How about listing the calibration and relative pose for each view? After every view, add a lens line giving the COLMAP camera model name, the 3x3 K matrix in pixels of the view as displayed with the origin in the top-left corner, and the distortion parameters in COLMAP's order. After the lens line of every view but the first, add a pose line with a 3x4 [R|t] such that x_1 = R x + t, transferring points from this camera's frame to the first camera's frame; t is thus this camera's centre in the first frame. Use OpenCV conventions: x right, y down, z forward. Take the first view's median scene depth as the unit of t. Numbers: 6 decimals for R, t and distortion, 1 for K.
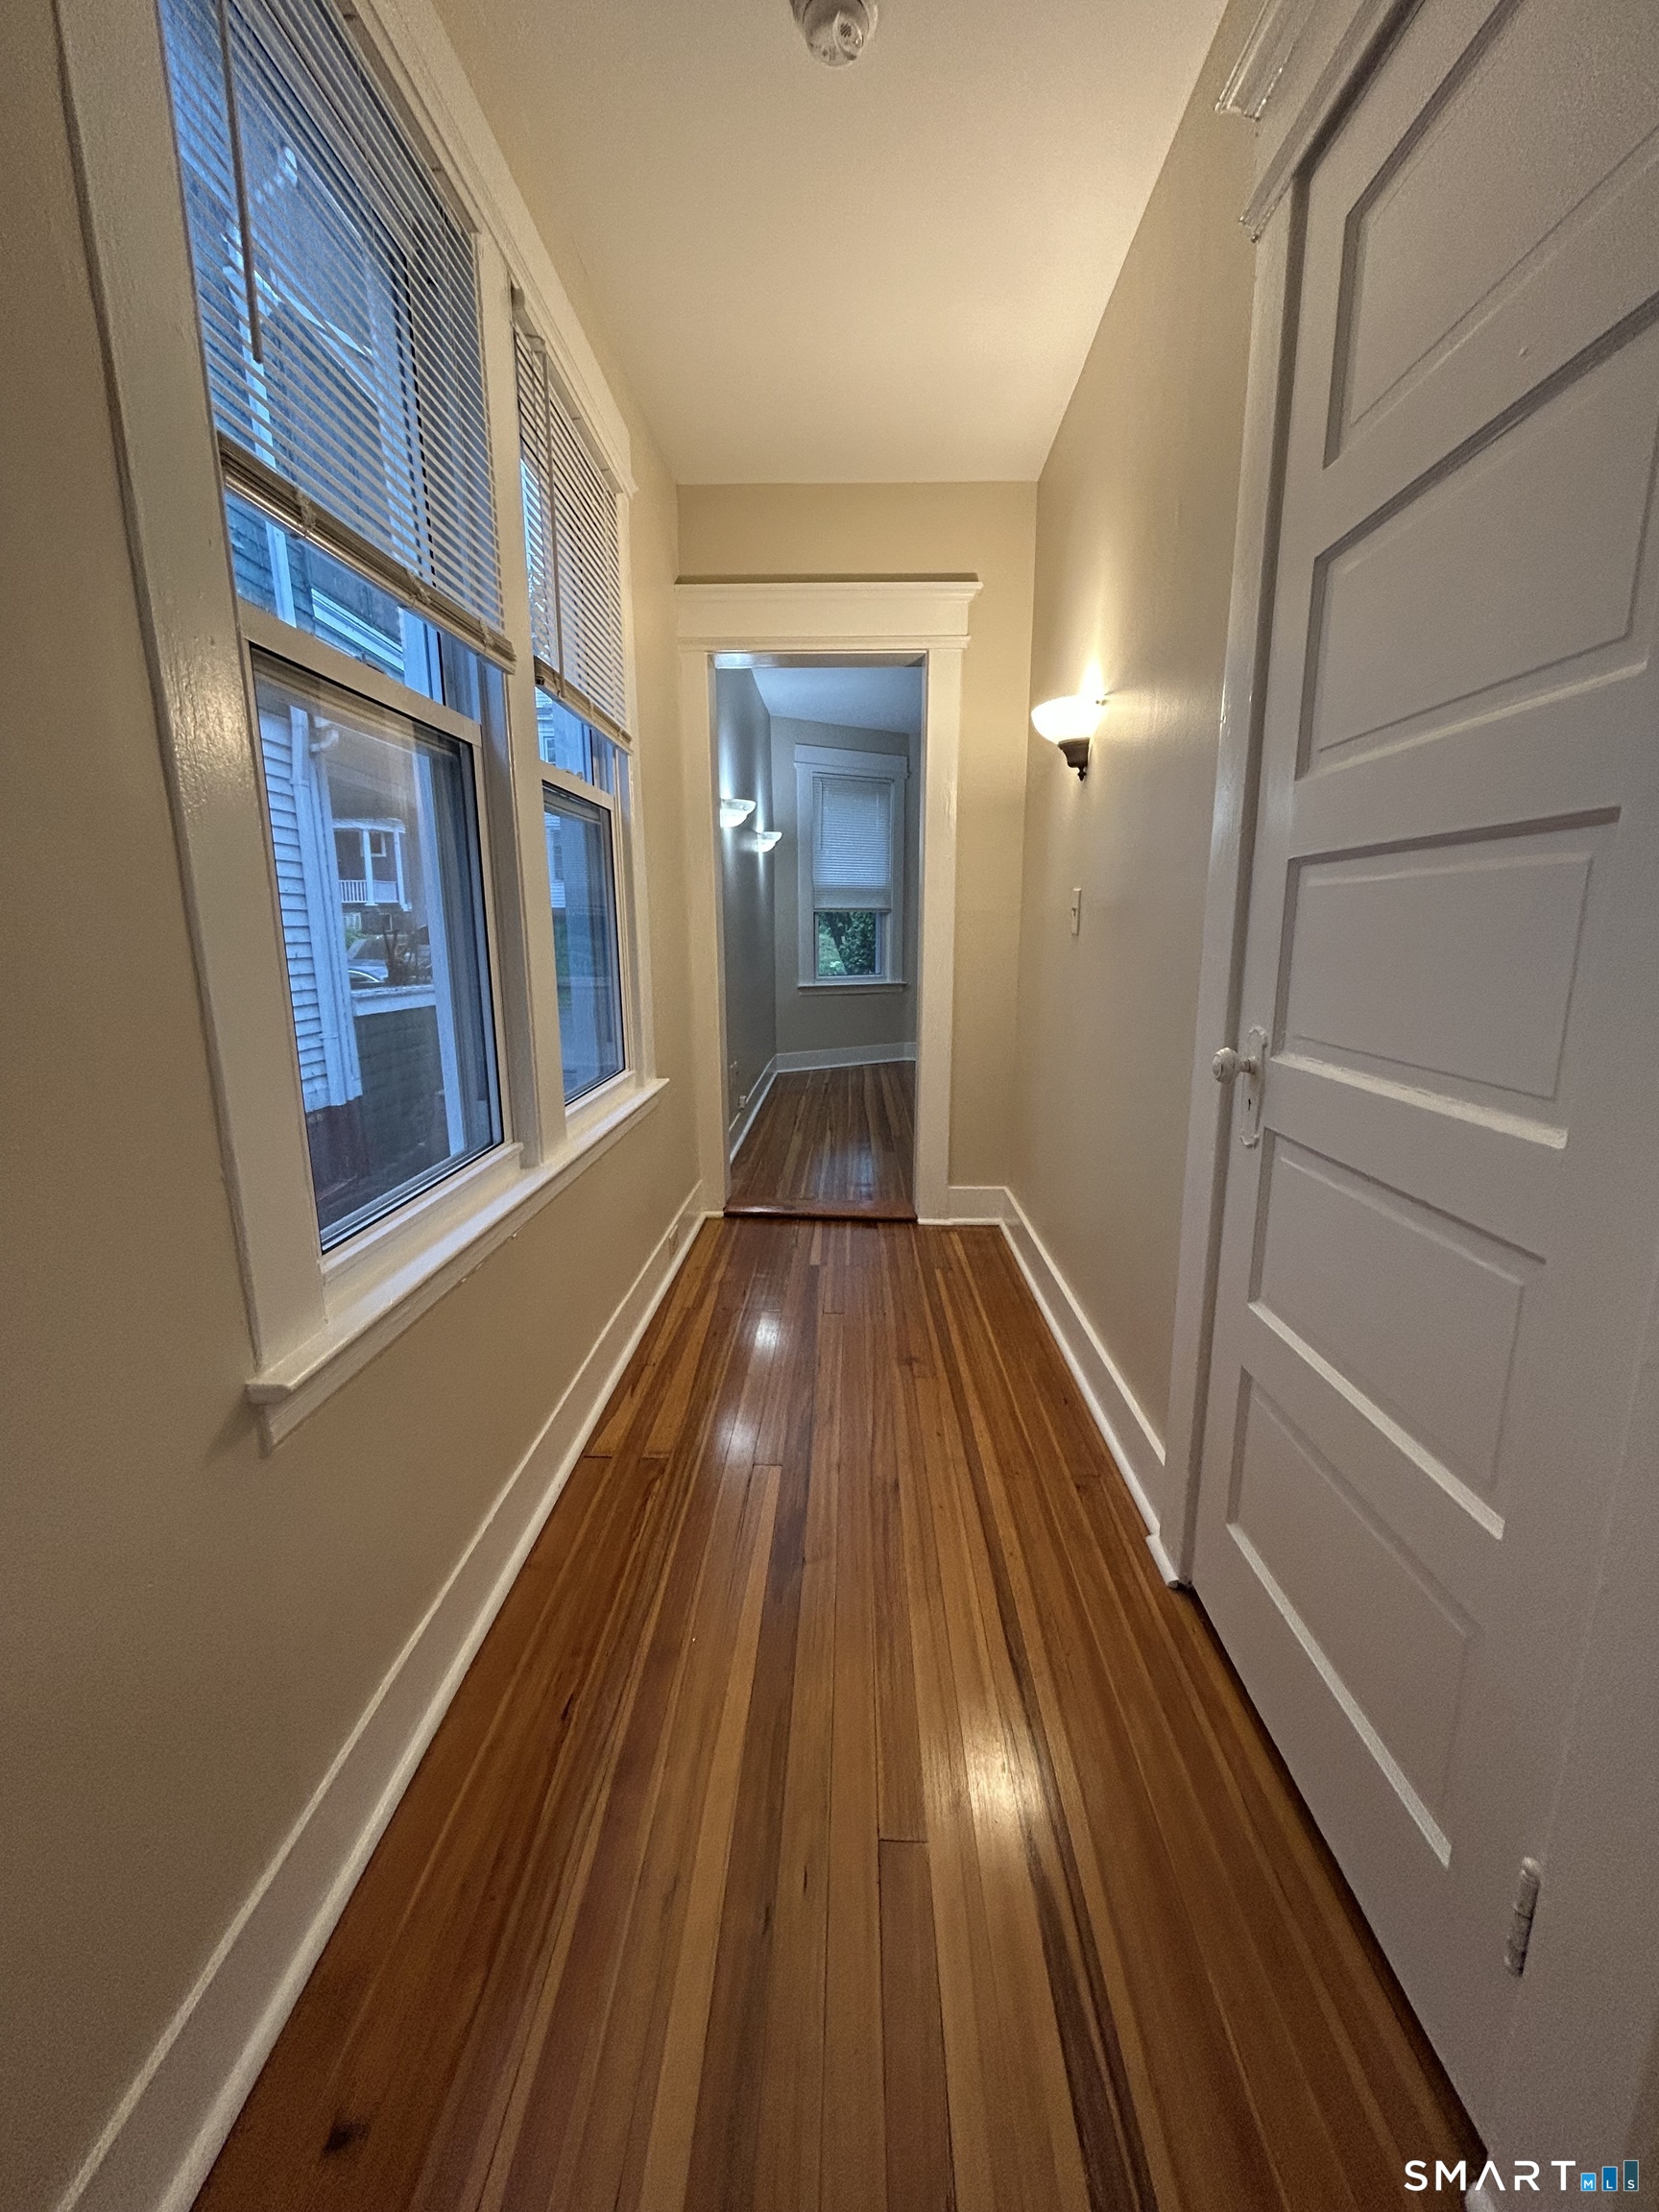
lens RADIAL K [[913.4, 0, 829.5], [0, 913.4, 1106.0], [0, 0, 1]] dist [-0.001975, 0.003853]
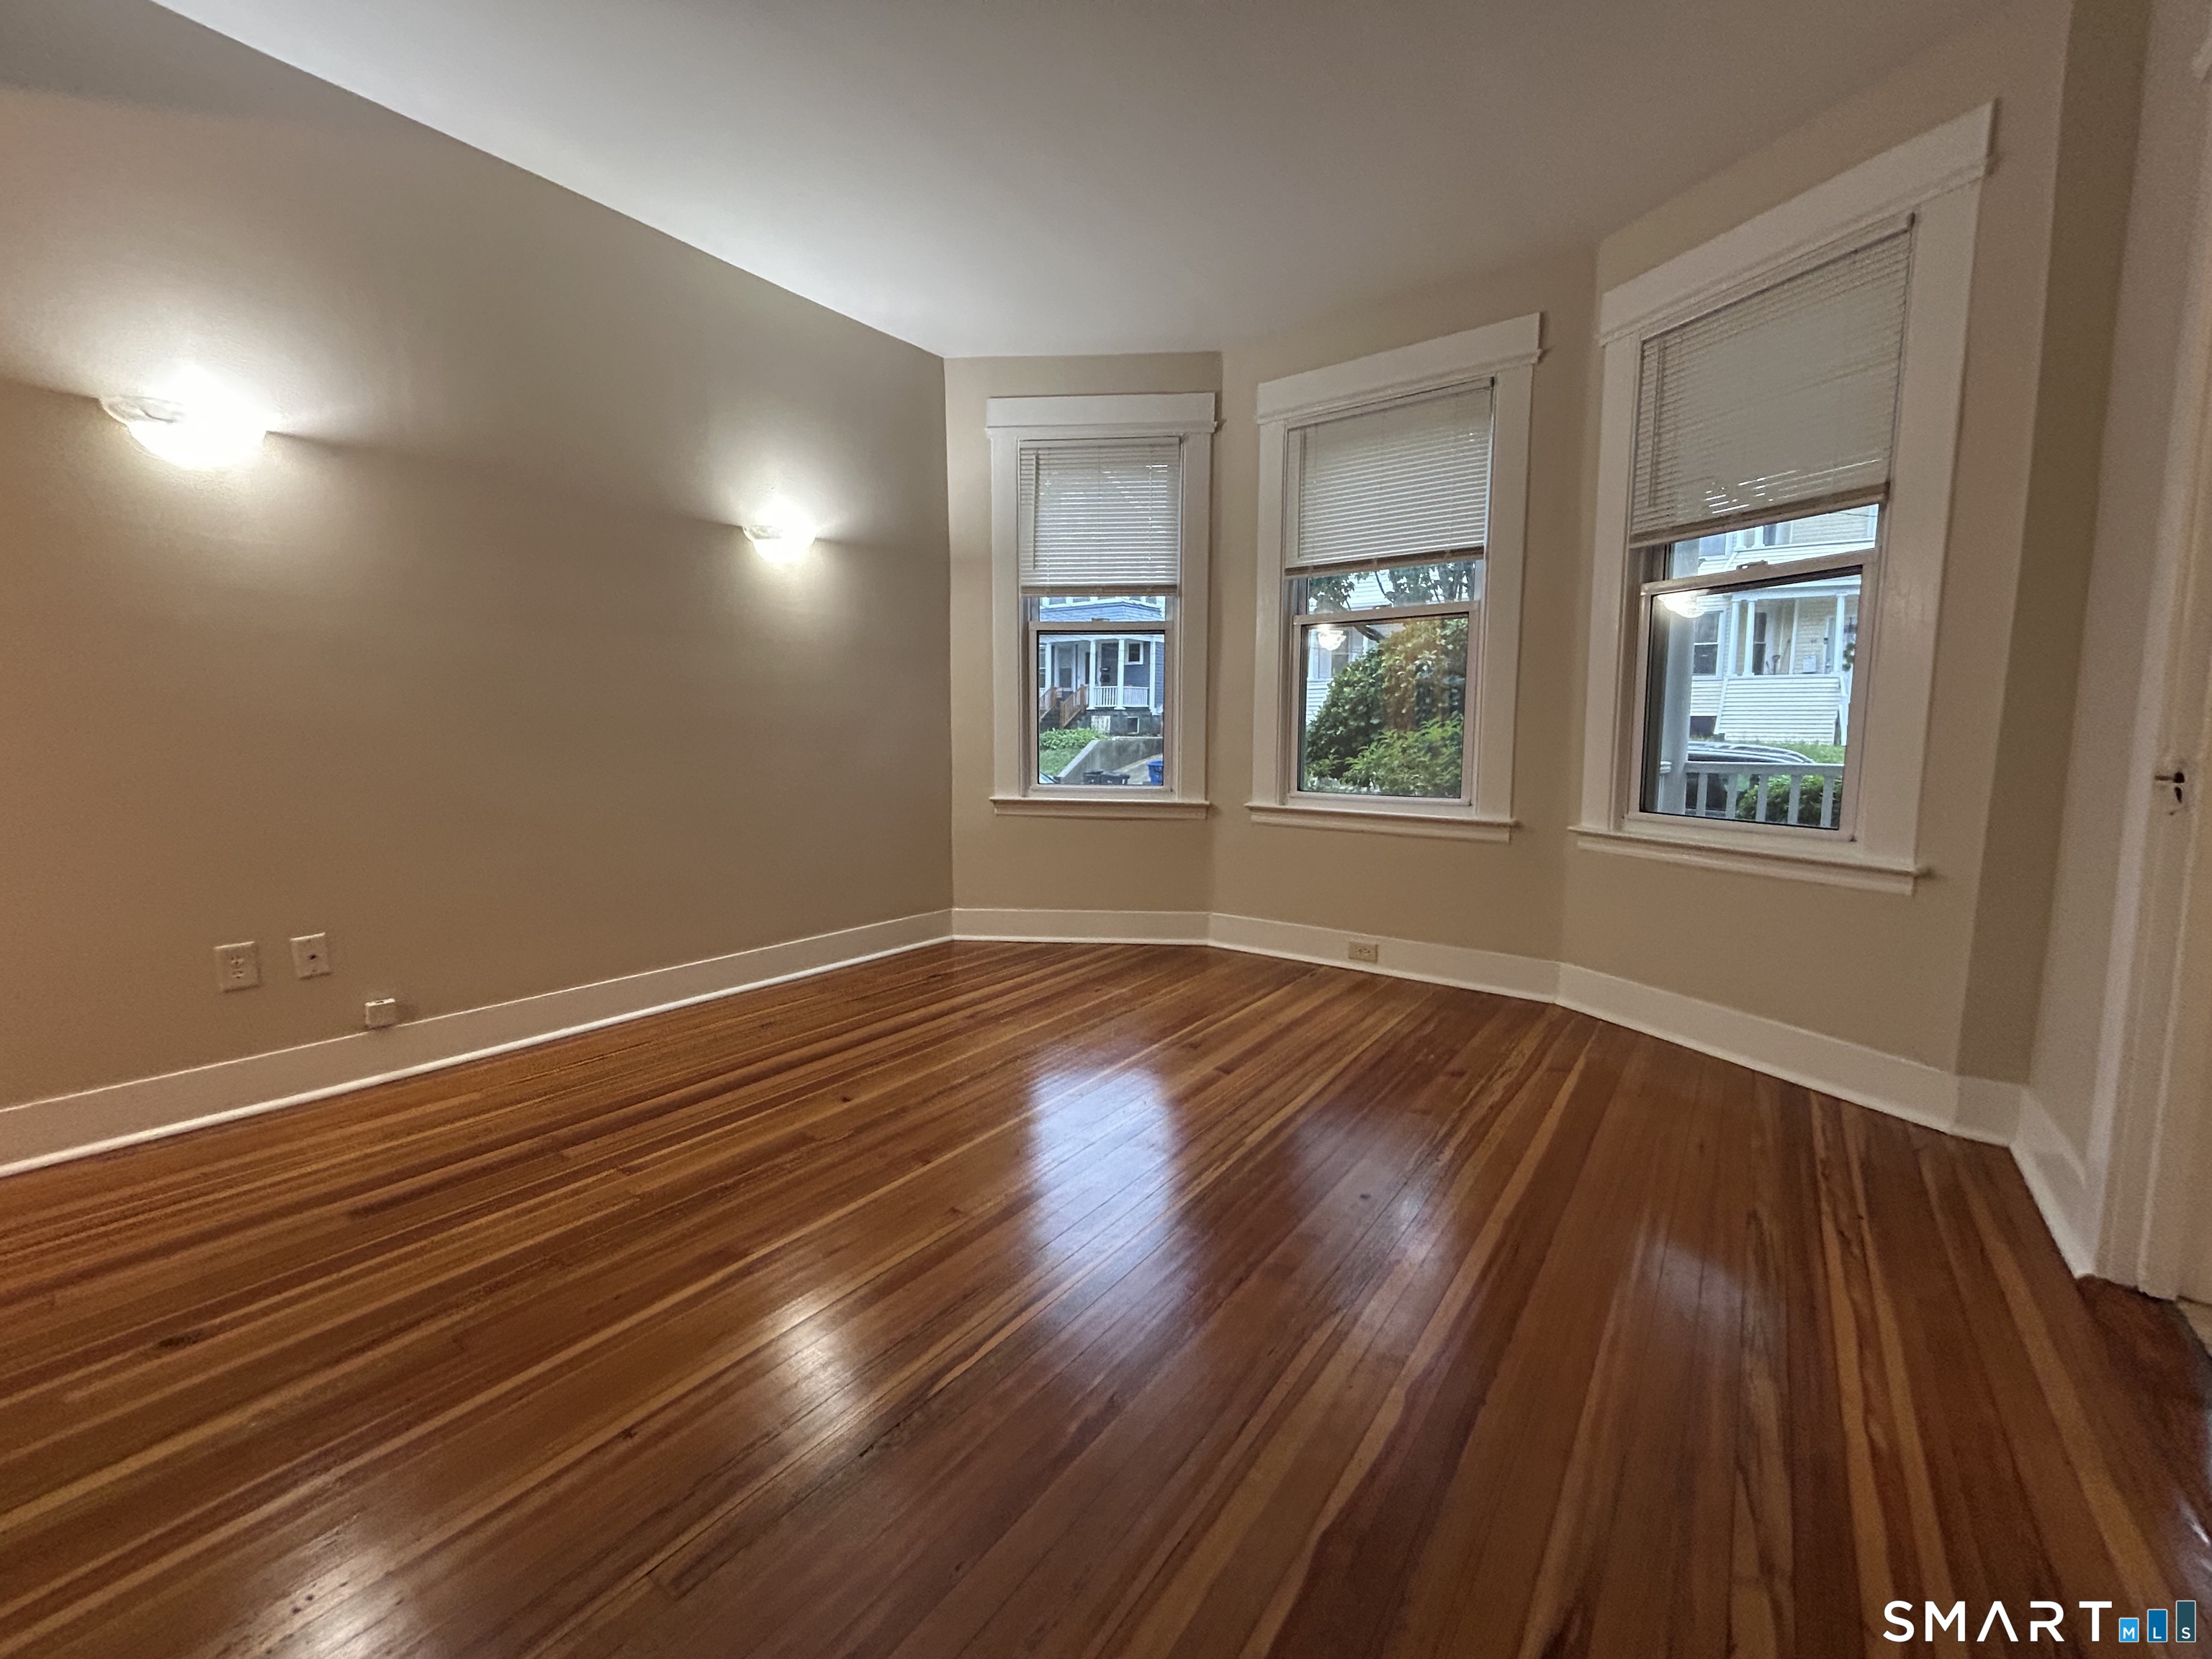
lens RADIAL K [[913.4, 0, 1106.0], [0, 913.4, 829.5], [0, 0, 1]] dist [-0.001975, 0.003853]
pose [[0.832311, 0.068546, -0.550054, 0.078565], [-0.118907, 0.991303, -0.056392, -0.019321], [0.541405, 0.112341, 0.833223, 0.122972]]
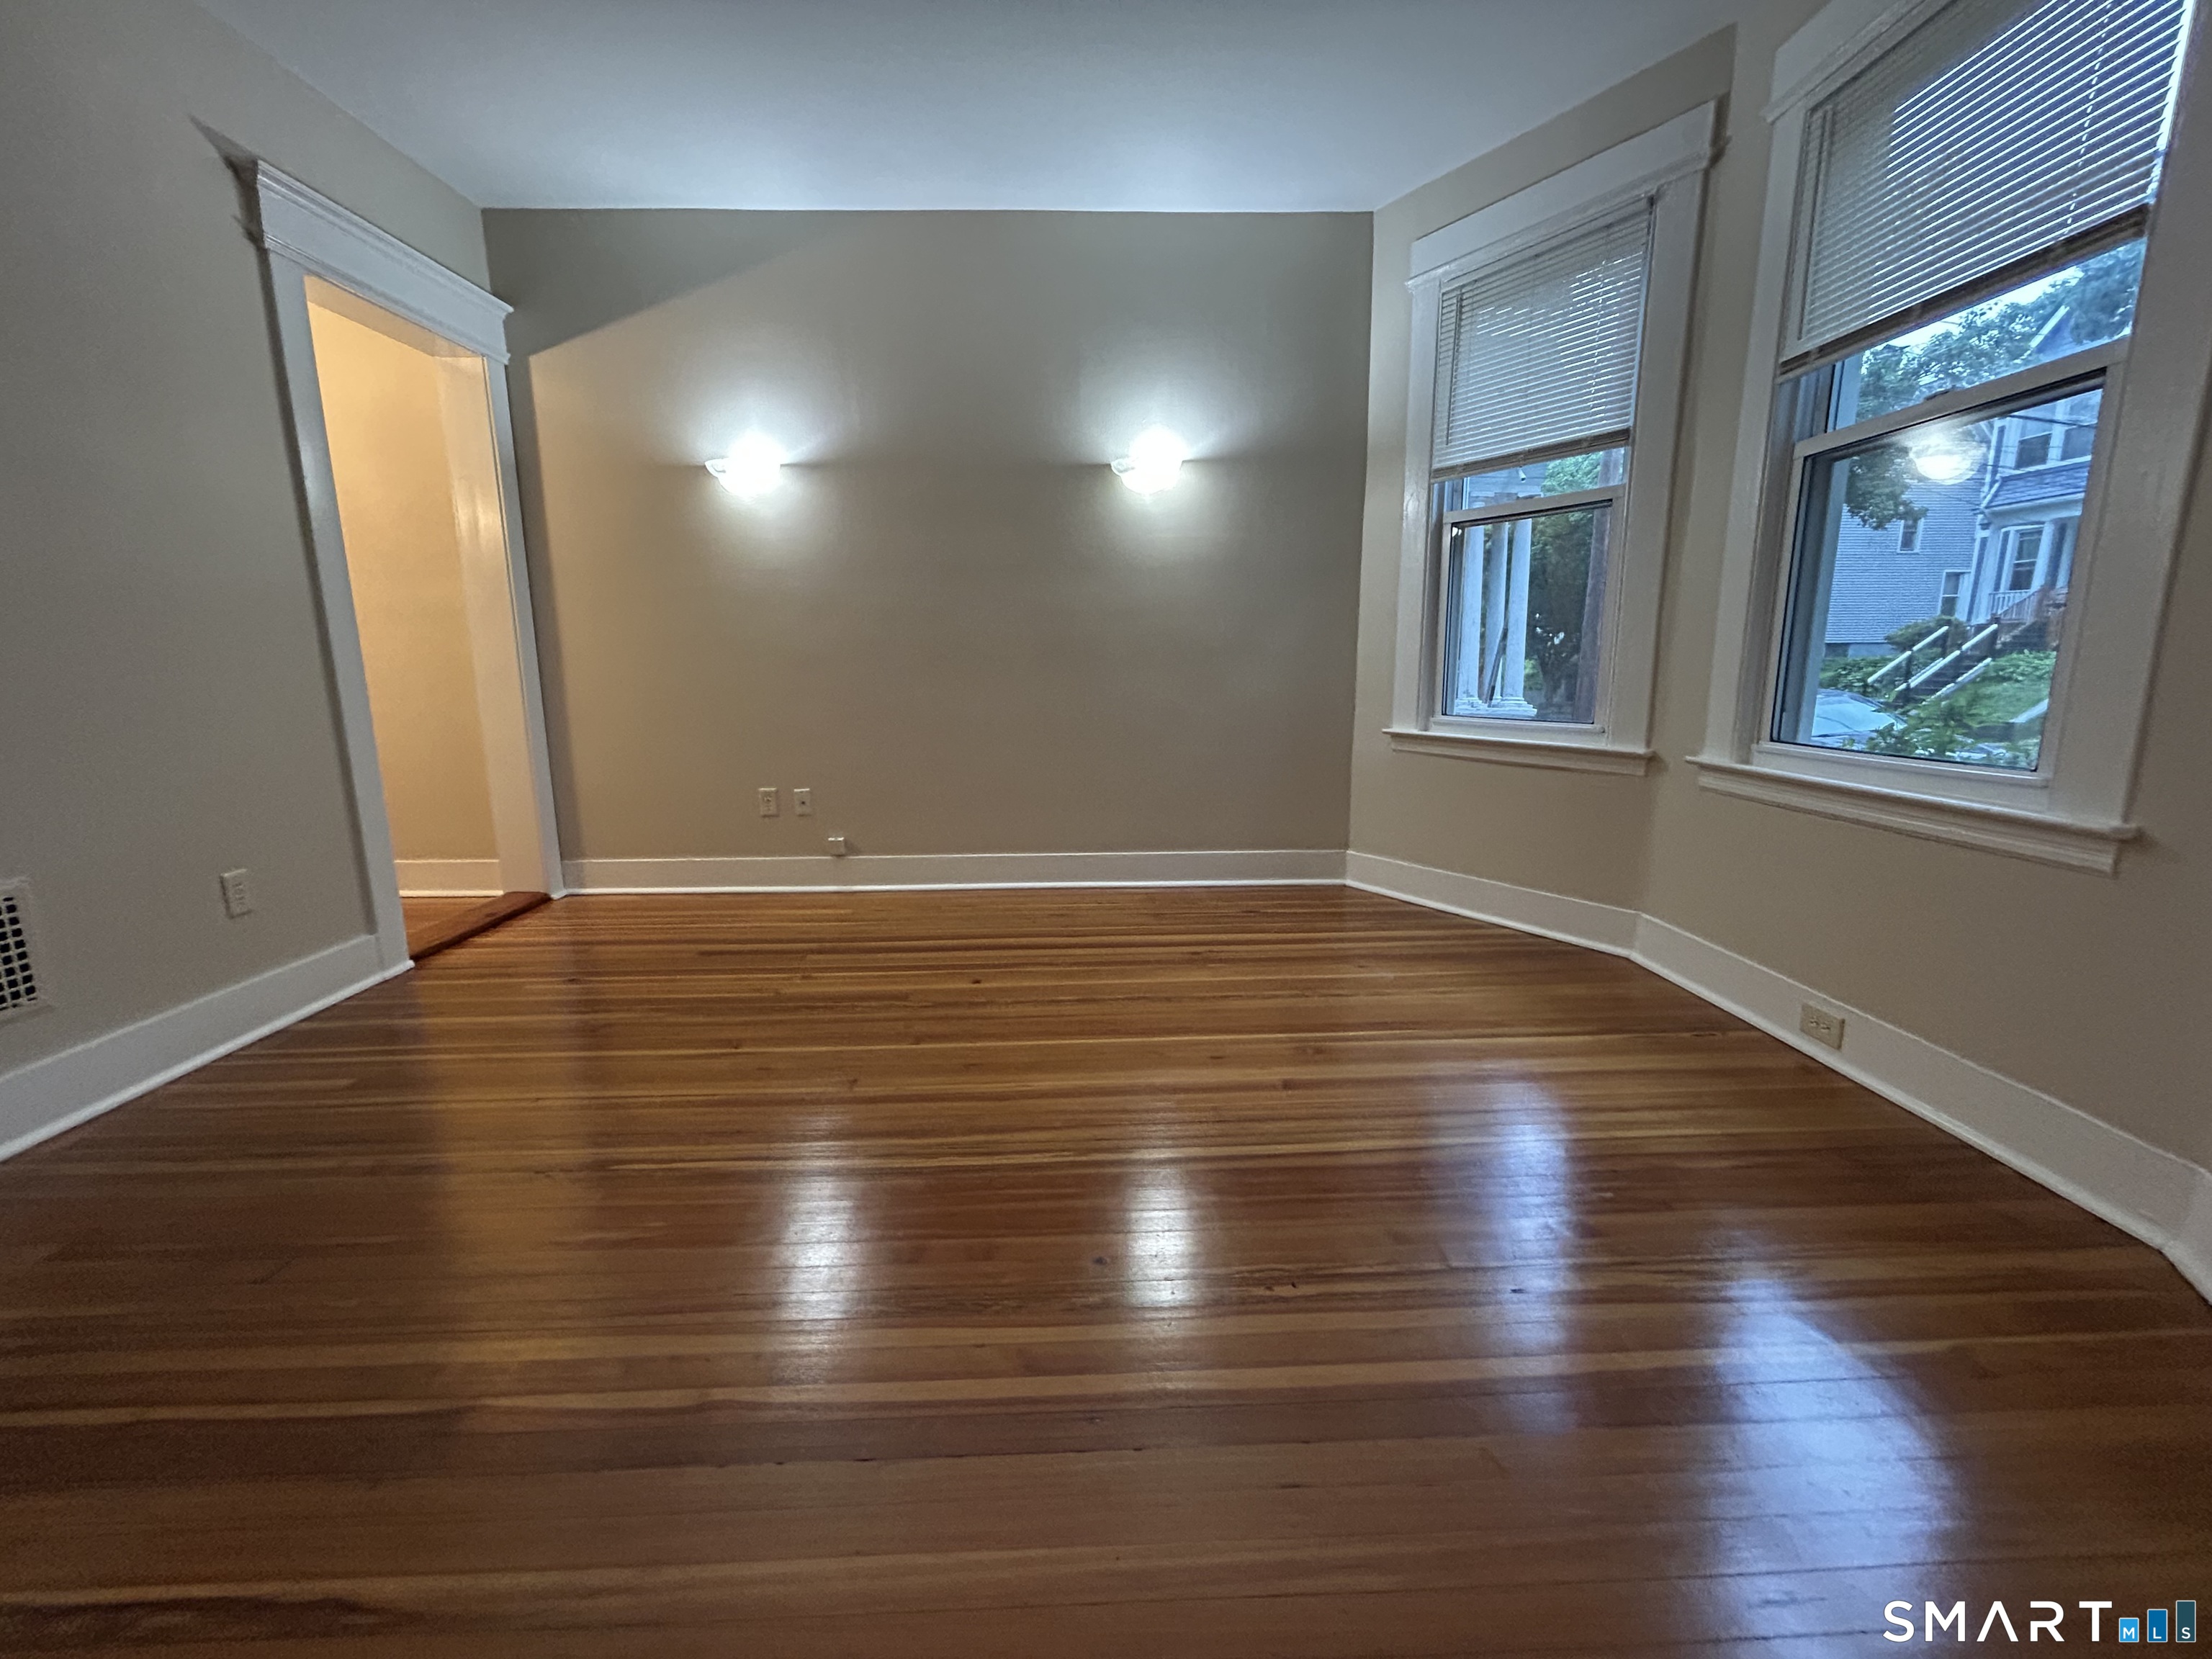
lens RADIAL K [[914.8, 0, 1140.0], [0, 914.8, 837.9], [0, 0, 1]] dist [0.001238, 0.000655]
pose [[0.068741, 0.190846, -0.979210, 0.104082], [-0.192533, 0.965618, 0.174681, -0.030249], [0.978880, 0.176523, 0.103122, 0.183100]]
